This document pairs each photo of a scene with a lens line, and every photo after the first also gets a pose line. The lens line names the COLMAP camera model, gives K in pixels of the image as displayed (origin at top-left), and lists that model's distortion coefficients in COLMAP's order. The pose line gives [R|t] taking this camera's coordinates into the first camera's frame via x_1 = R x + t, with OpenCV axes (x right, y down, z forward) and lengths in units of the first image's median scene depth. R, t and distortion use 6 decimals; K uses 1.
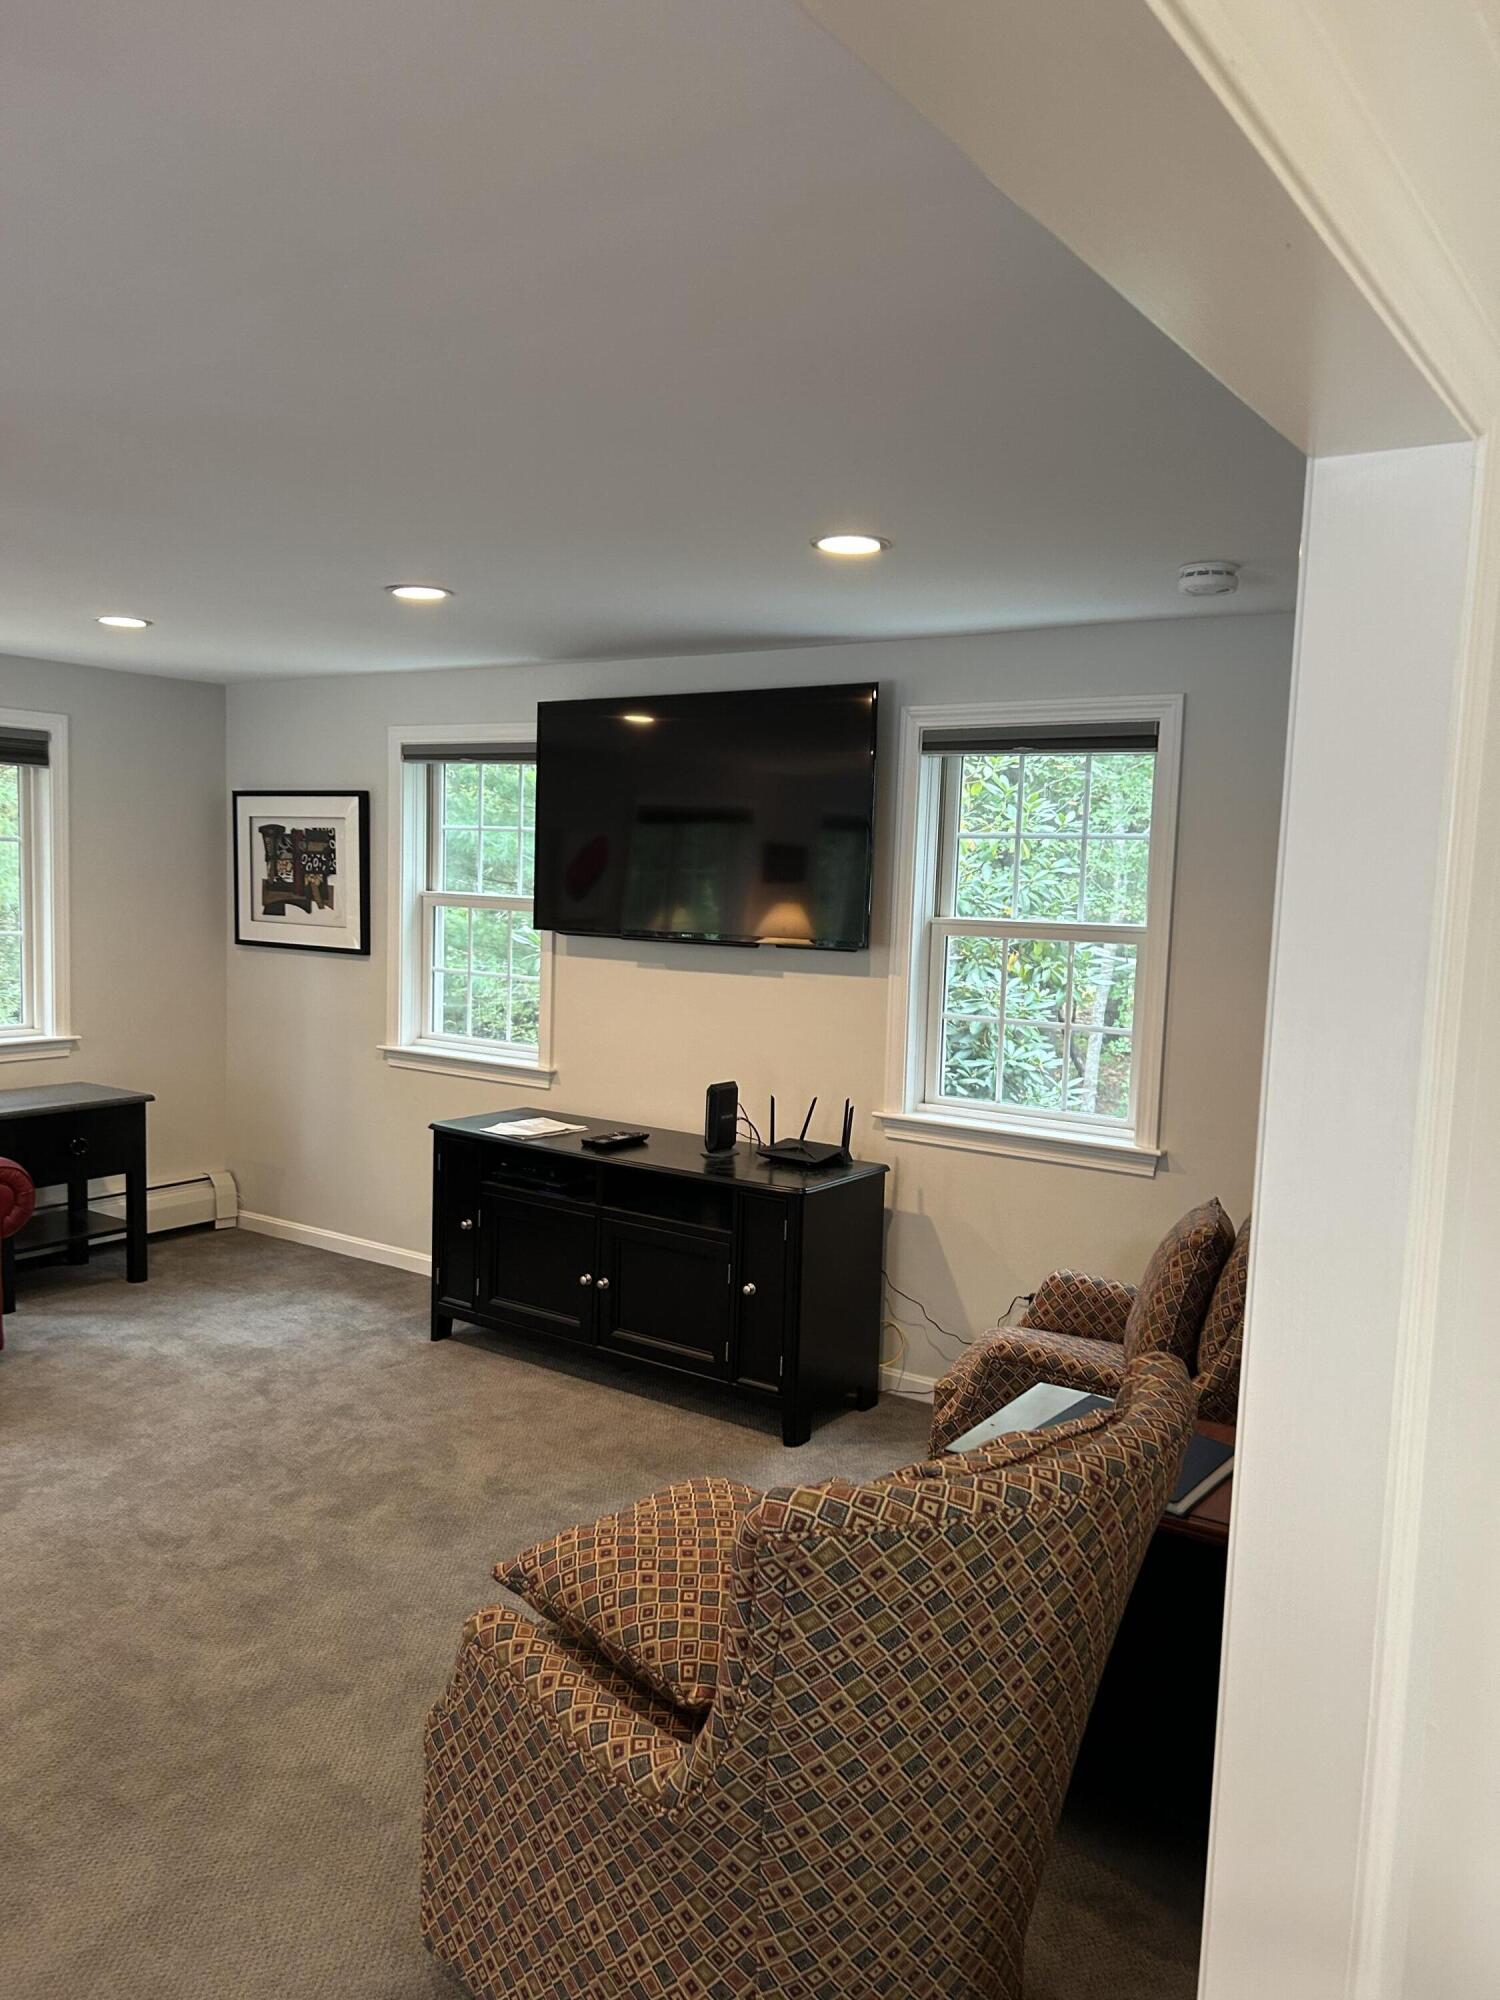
lens RADIAL K [[1509.1, 0, 748.7], [0, 1509.1, 999.5], [0, 0, 1]] dist [0.065025, -0.003090]
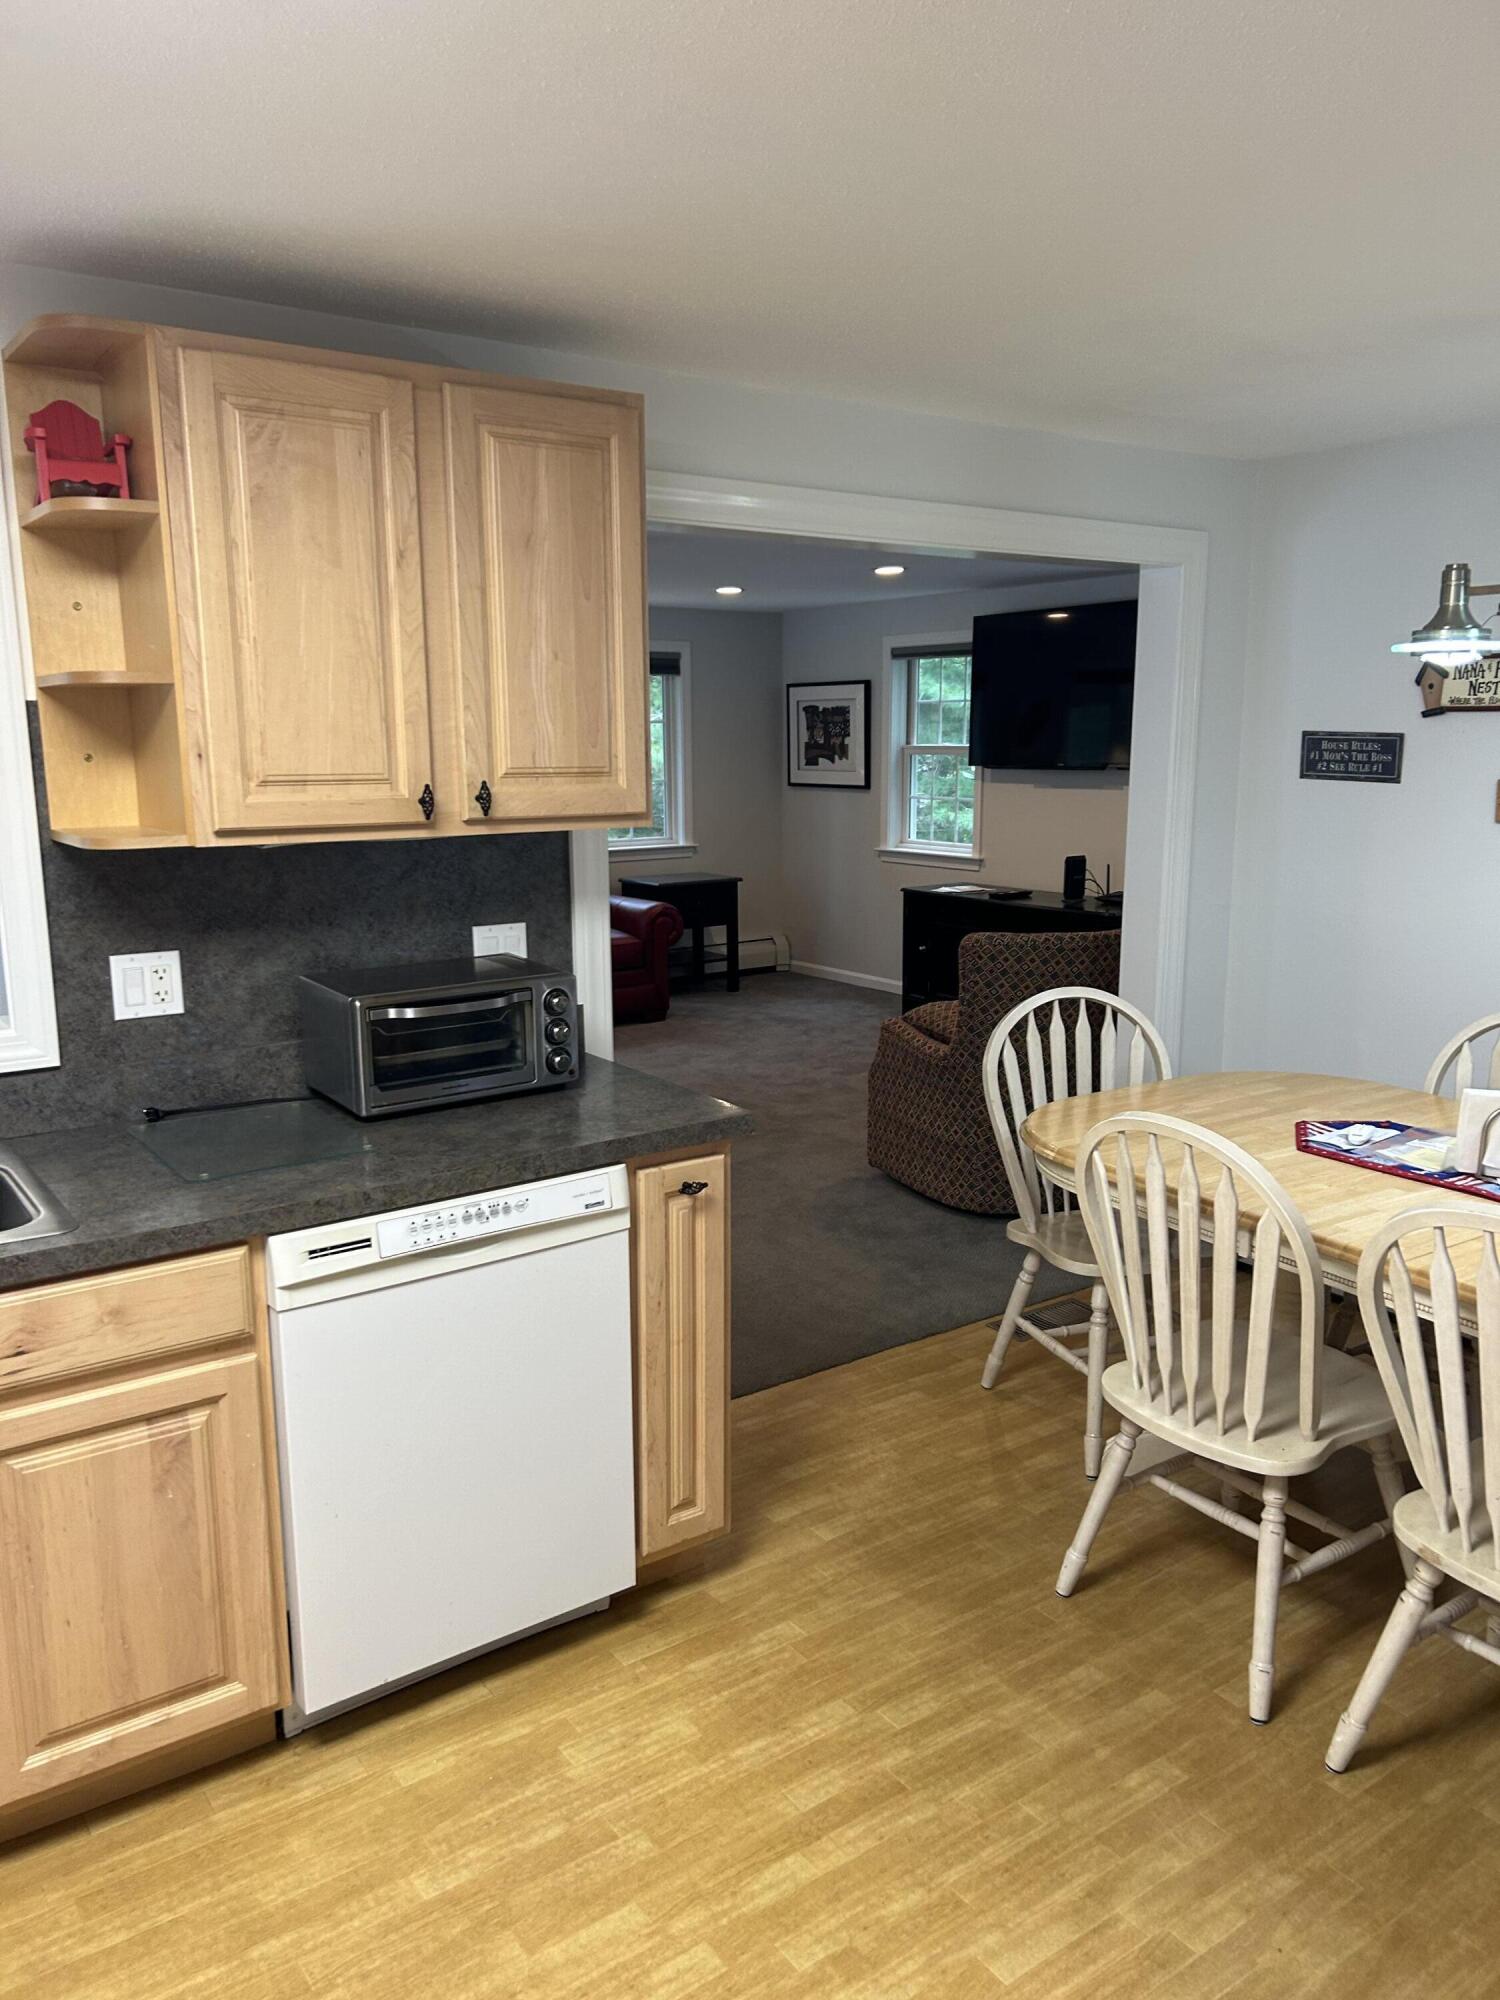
lens RADIAL K [[1509.1, 0, 750.2], [0, 1509.1, 999.7], [0, 0, 1]] dist [0.065025, -0.003090]
pose [[0.940649, 0.025781, -0.338401, 0.162978], [0.002604, 0.996533, 0.083157, 0.057303], [0.339372, -0.079103, 0.937320, -0.505201]]
